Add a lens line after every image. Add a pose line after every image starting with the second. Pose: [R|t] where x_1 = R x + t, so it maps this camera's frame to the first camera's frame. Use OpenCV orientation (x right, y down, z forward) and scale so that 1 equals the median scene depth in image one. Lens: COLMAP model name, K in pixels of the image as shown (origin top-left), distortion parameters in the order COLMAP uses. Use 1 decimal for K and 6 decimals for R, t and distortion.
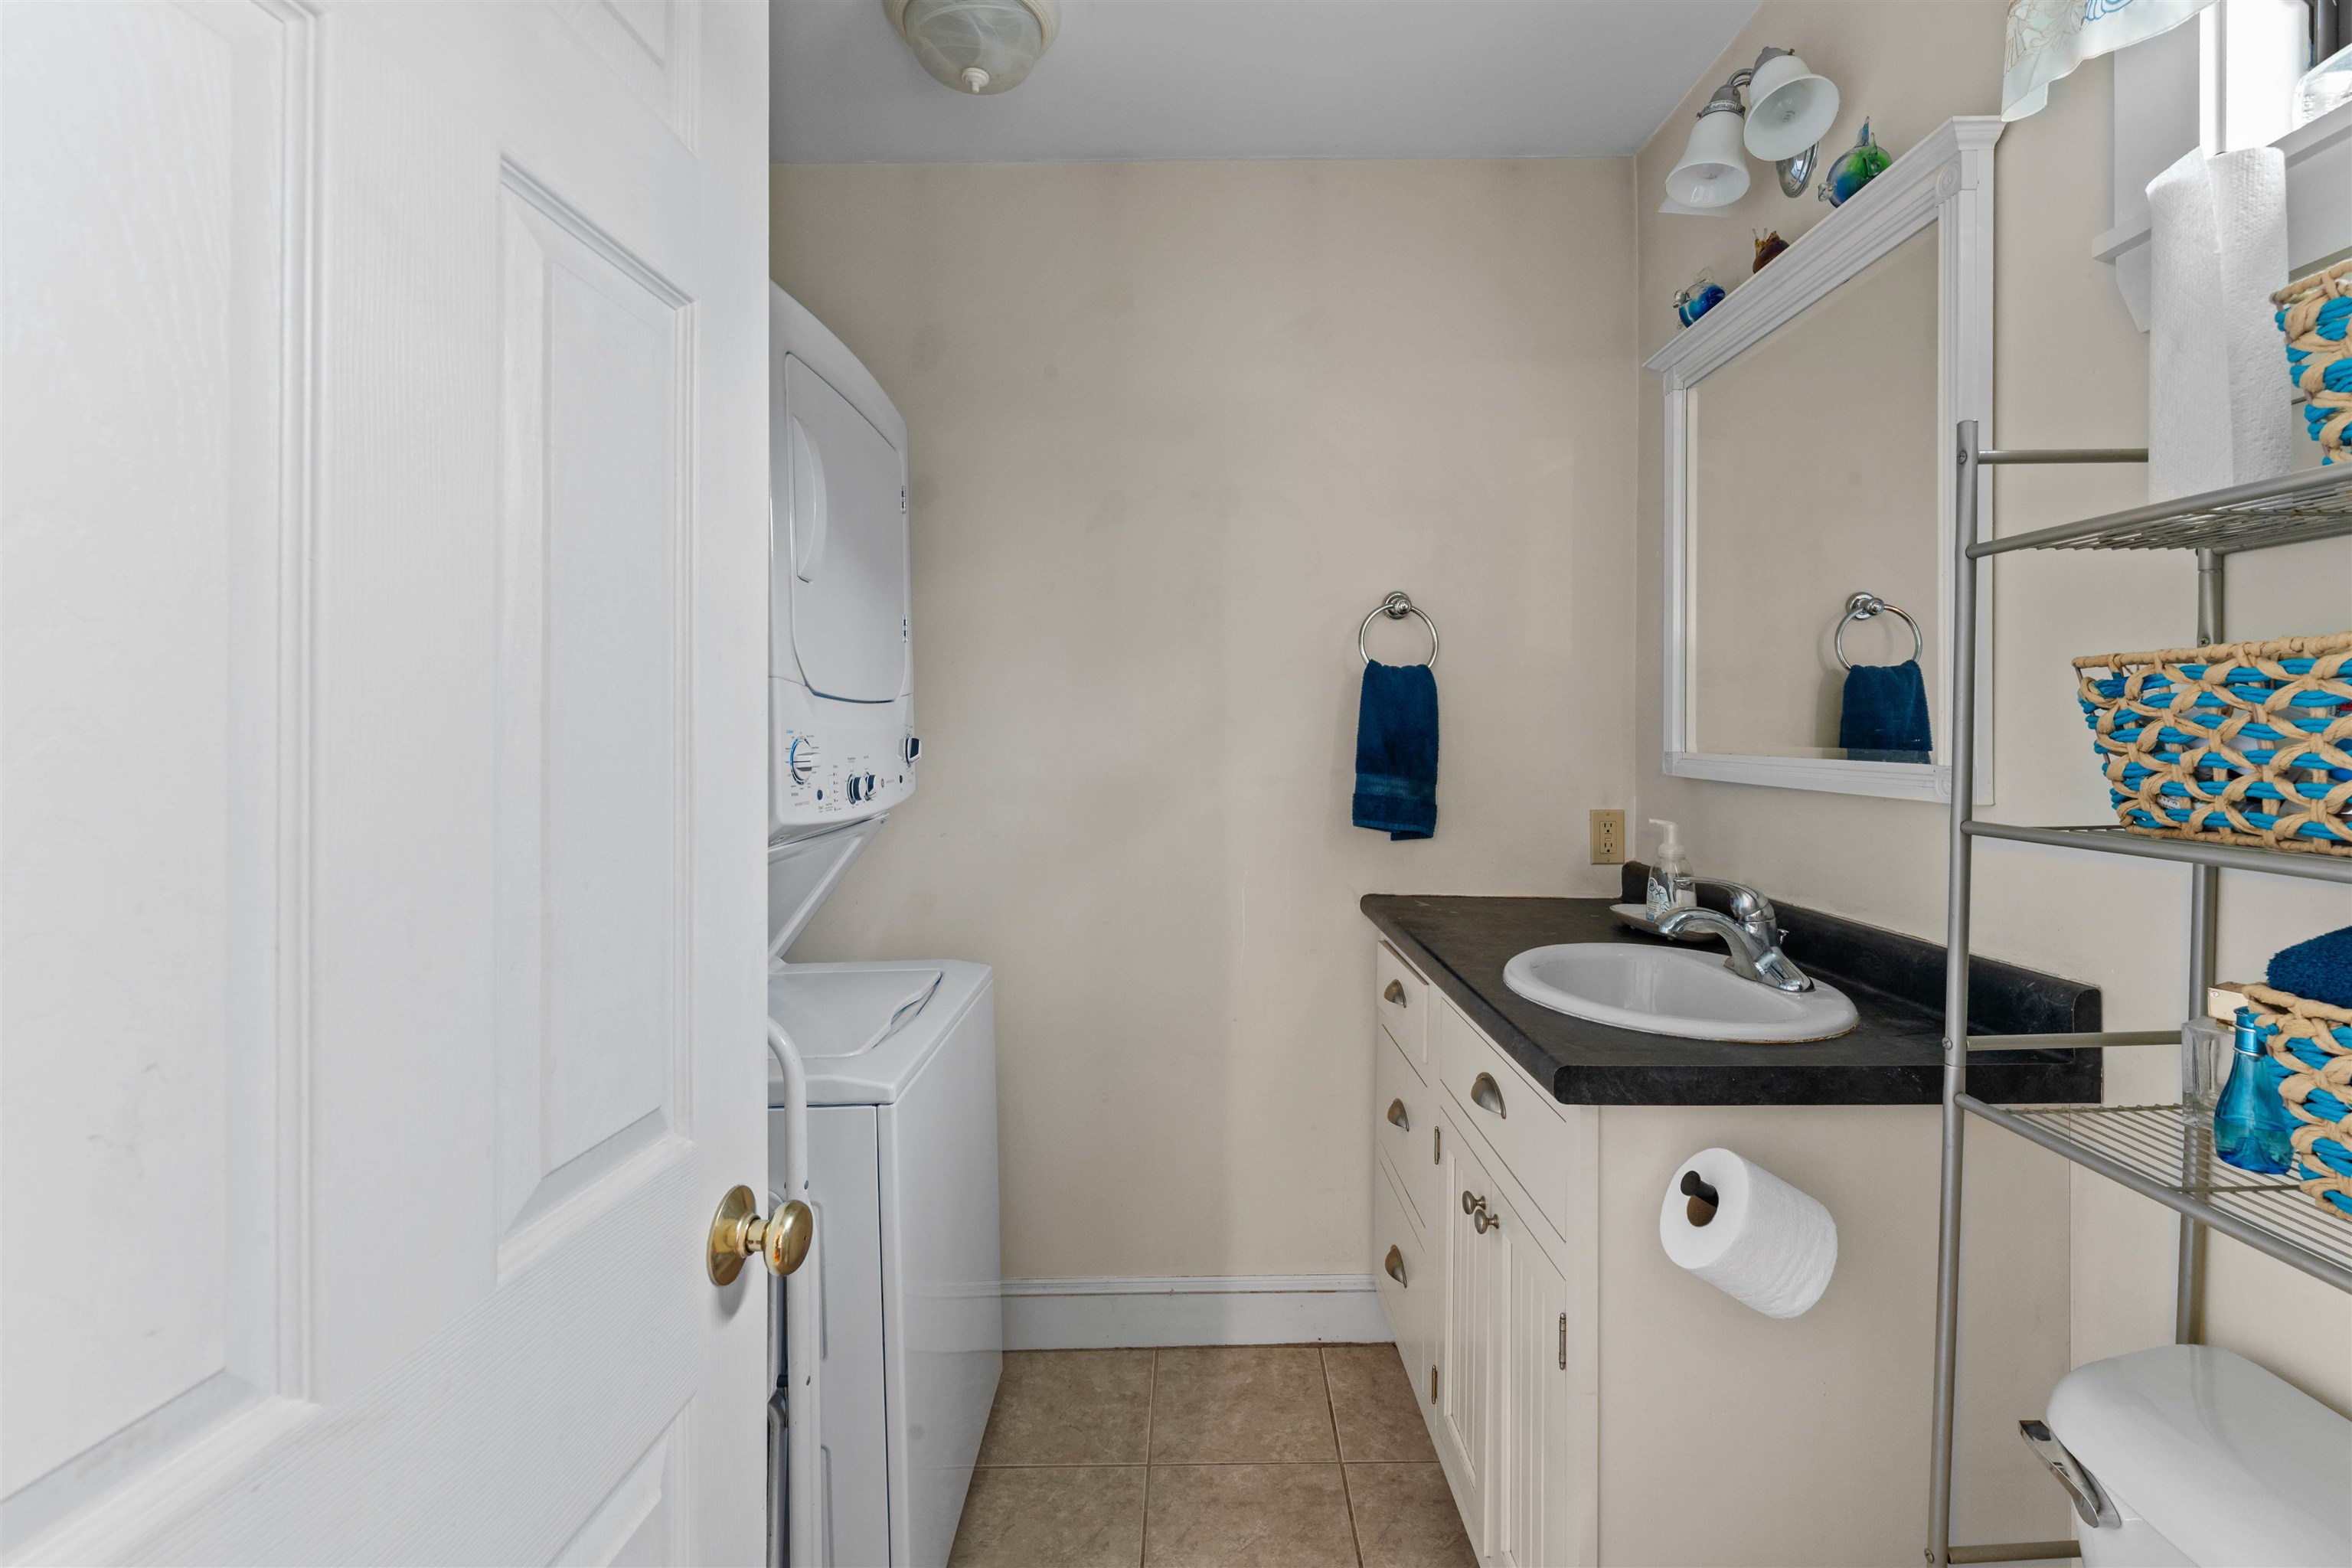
lens RADIAL K [[1009.3, 0, 1193.0], [0, 1009.3, 777.4], [0, 0, 1]] dist [0.000500, -0.000251]
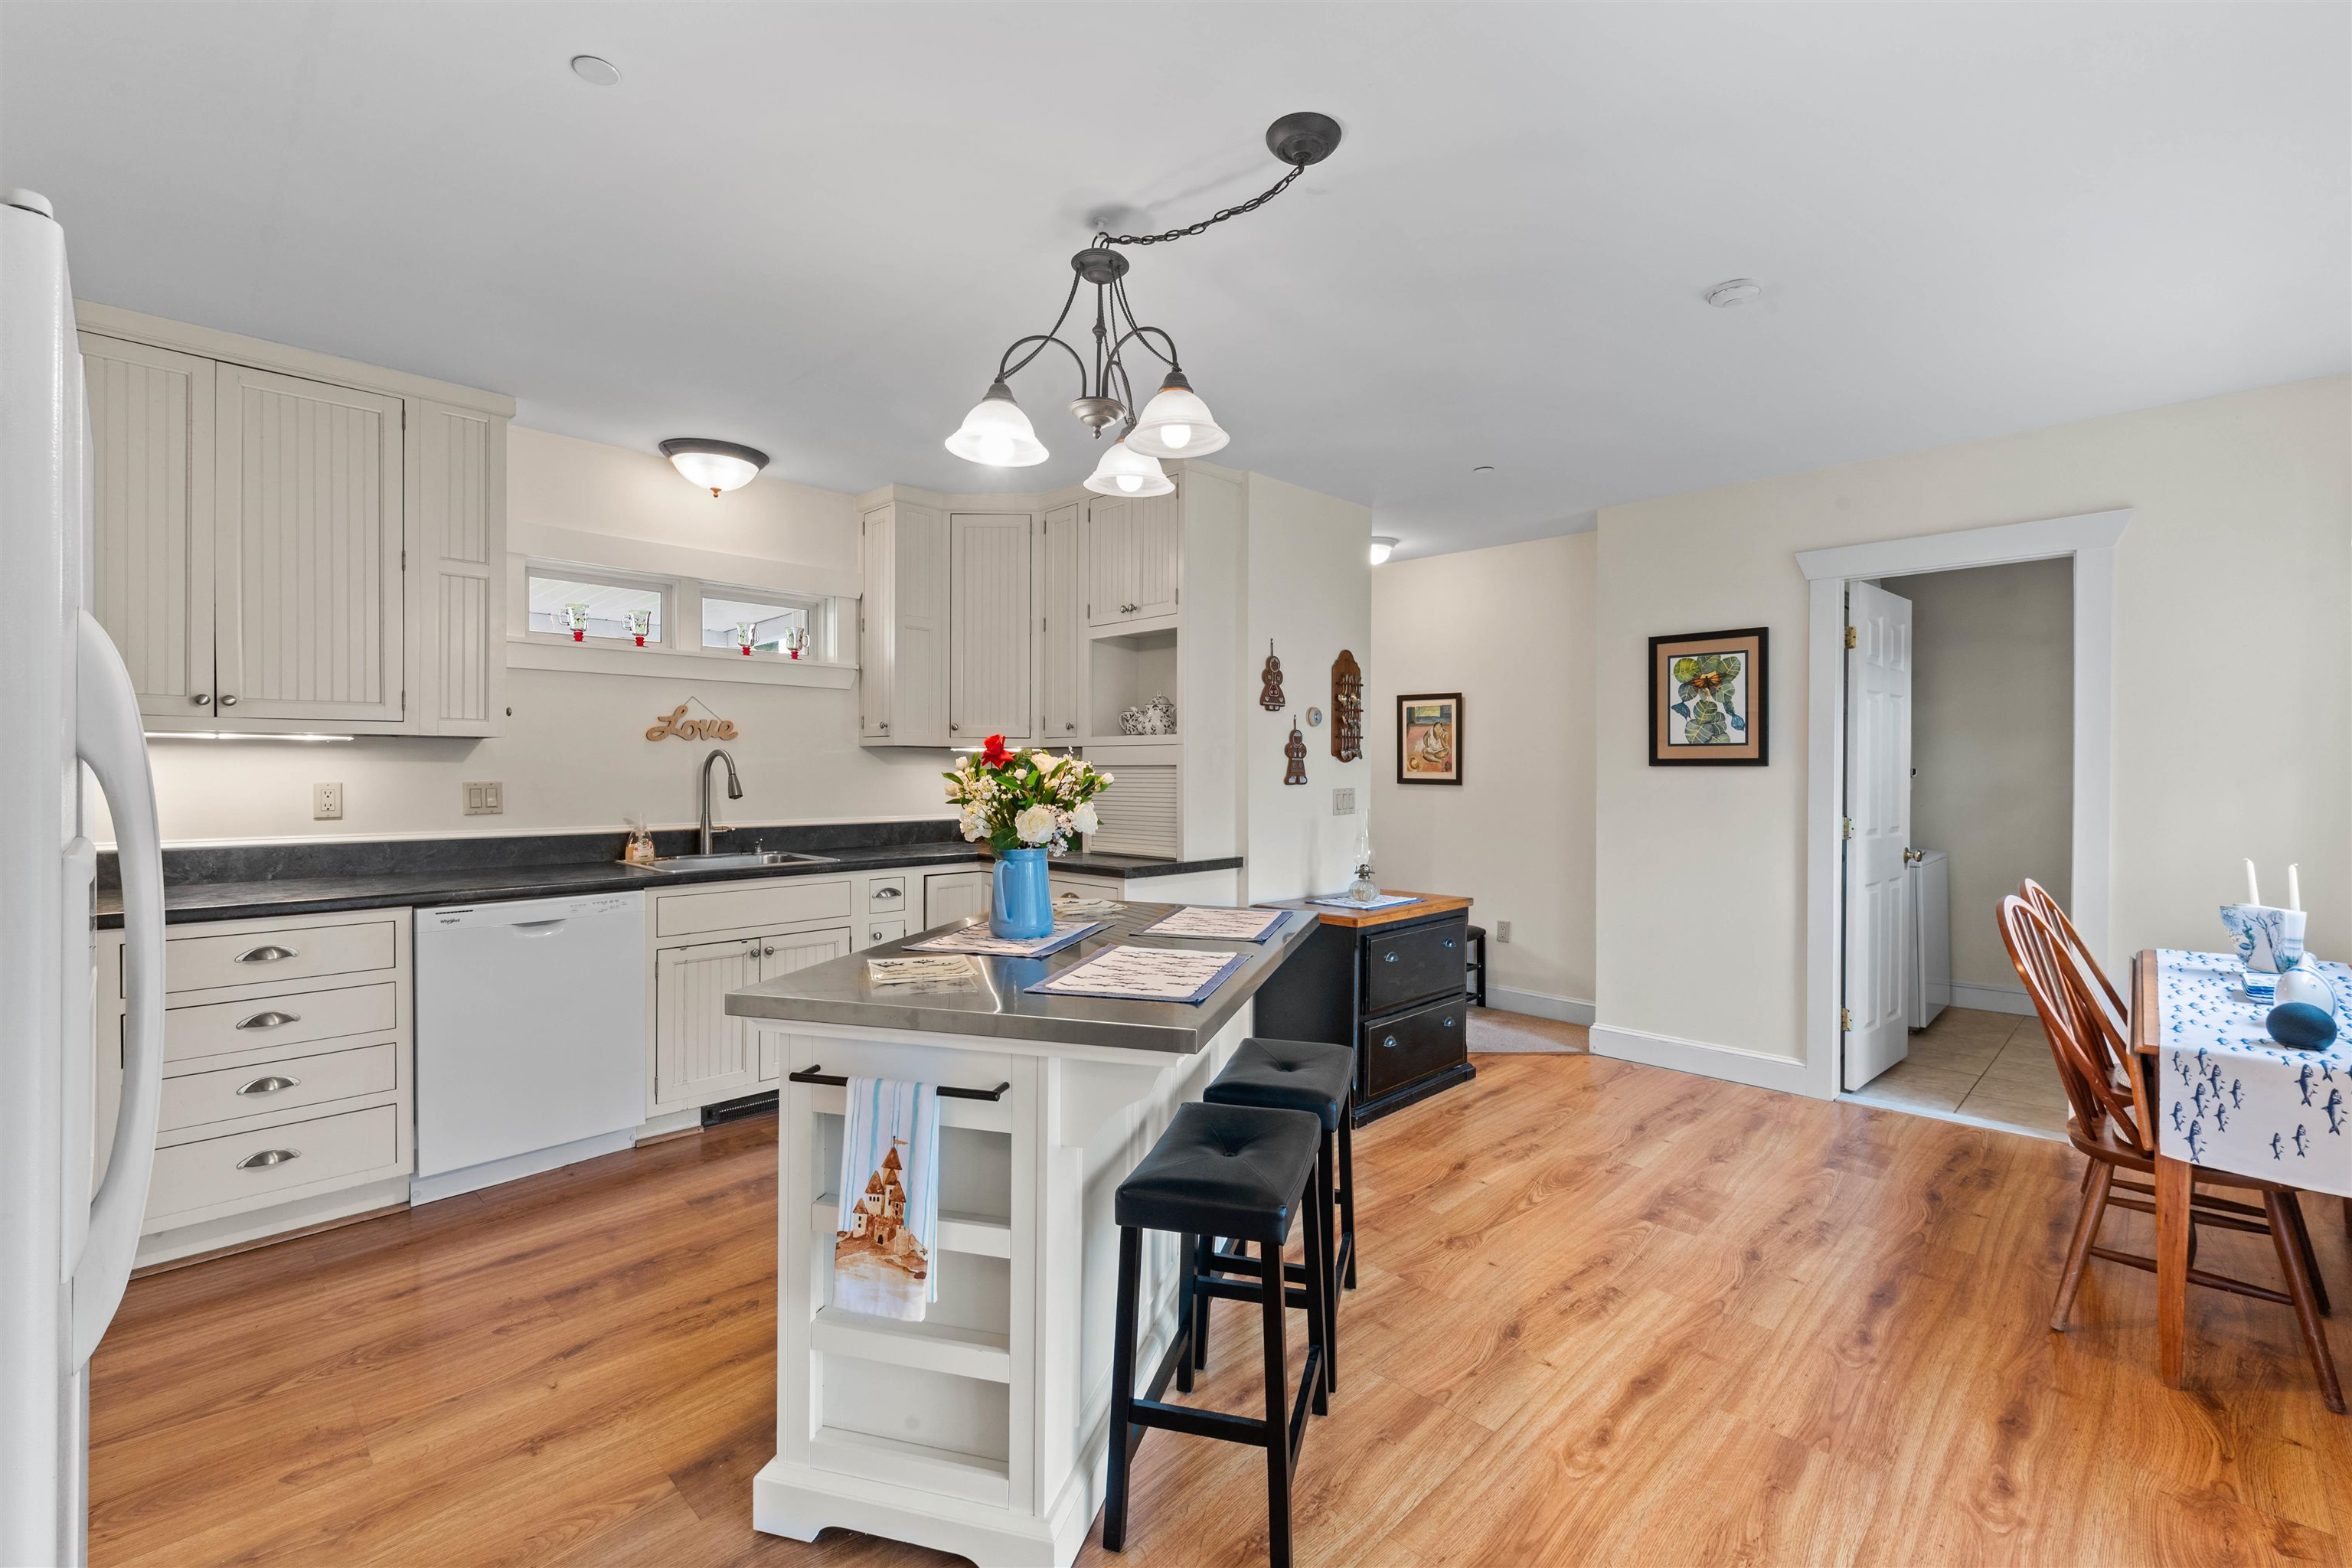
lens RADIAL K [[1009.3, 0, 1193.0], [0, 1009.3, 777.4], [0, 0, 1]] dist [0.000500, -0.000251]
pose [[0.704583, 0.012802, -0.709506, 0.286614], [-0.032884, 0.999352, -0.014625, 0.087193], [0.708859, 0.033636, 0.704548, -2.263672]]
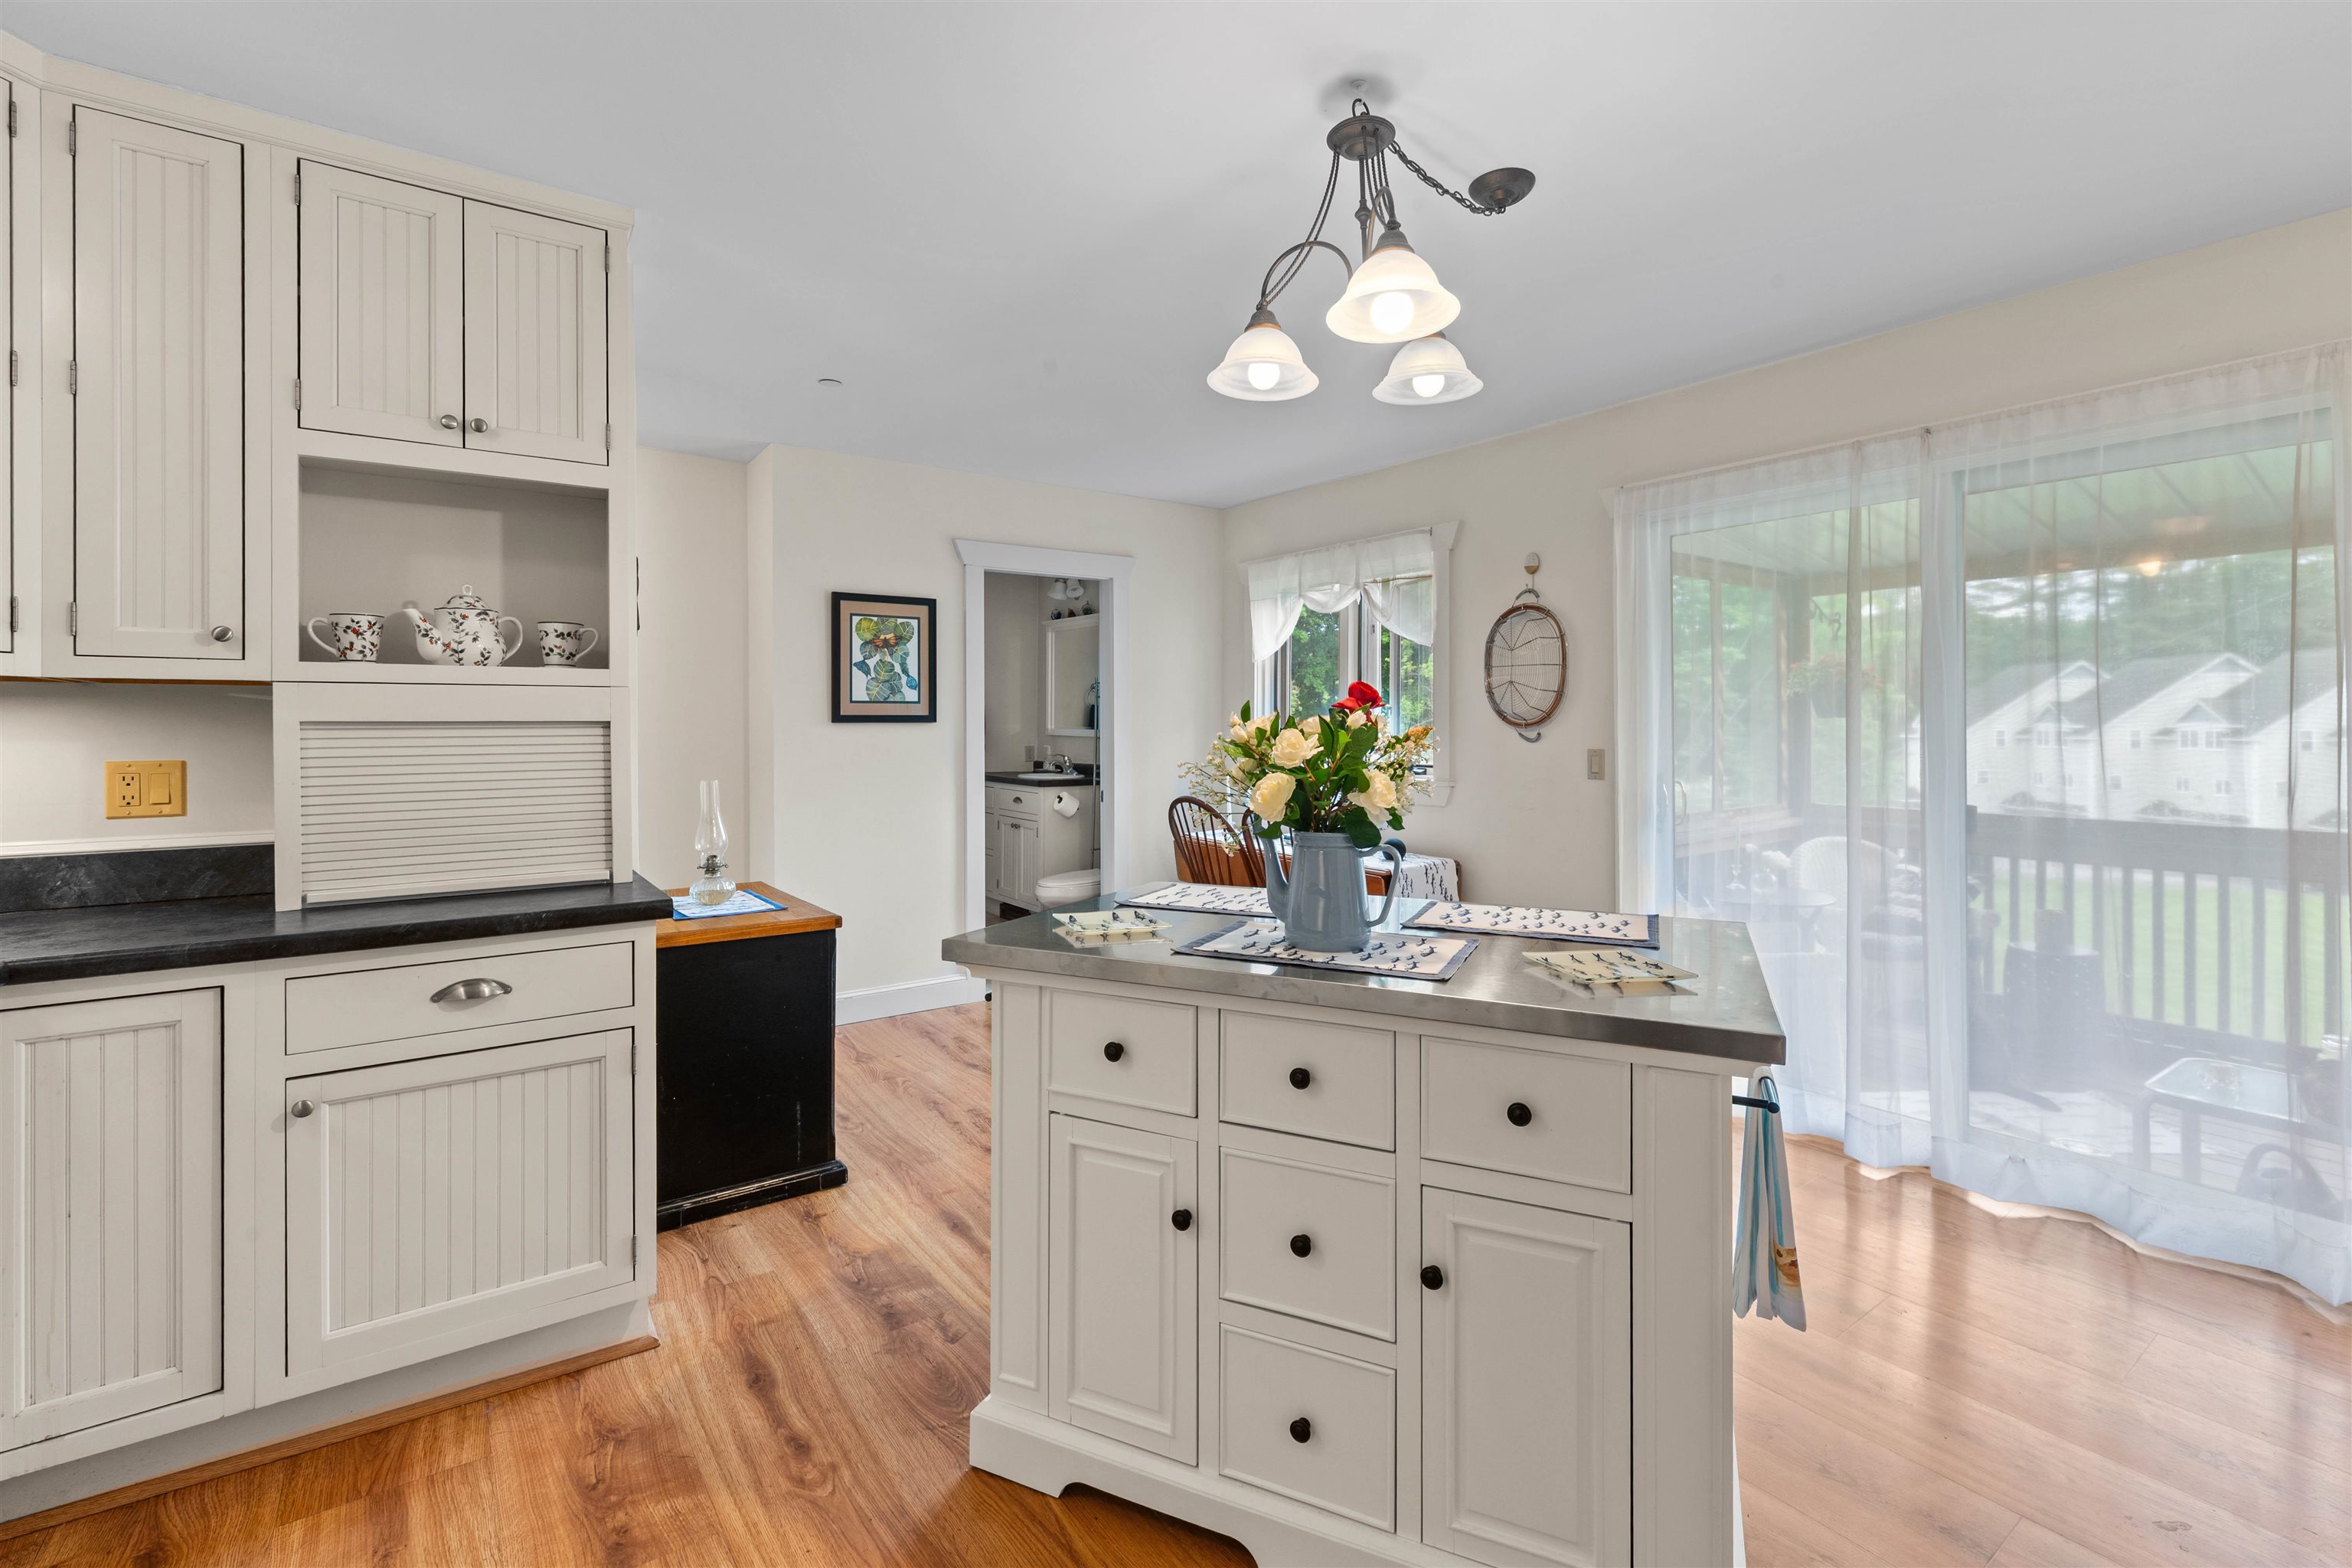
lens RADIAL K [[1041.5, 0, 1173.6], [0, 1041.5, 722.9], [0, 0, 1]] dist [0.001535, -0.000233]
pose [[0.824988, 0.004004, 0.565136, -1.218877], [0.019922, 0.999147, -0.036160, 0.093289], [-0.564799, 0.041090, 0.824205, -2.259778]]
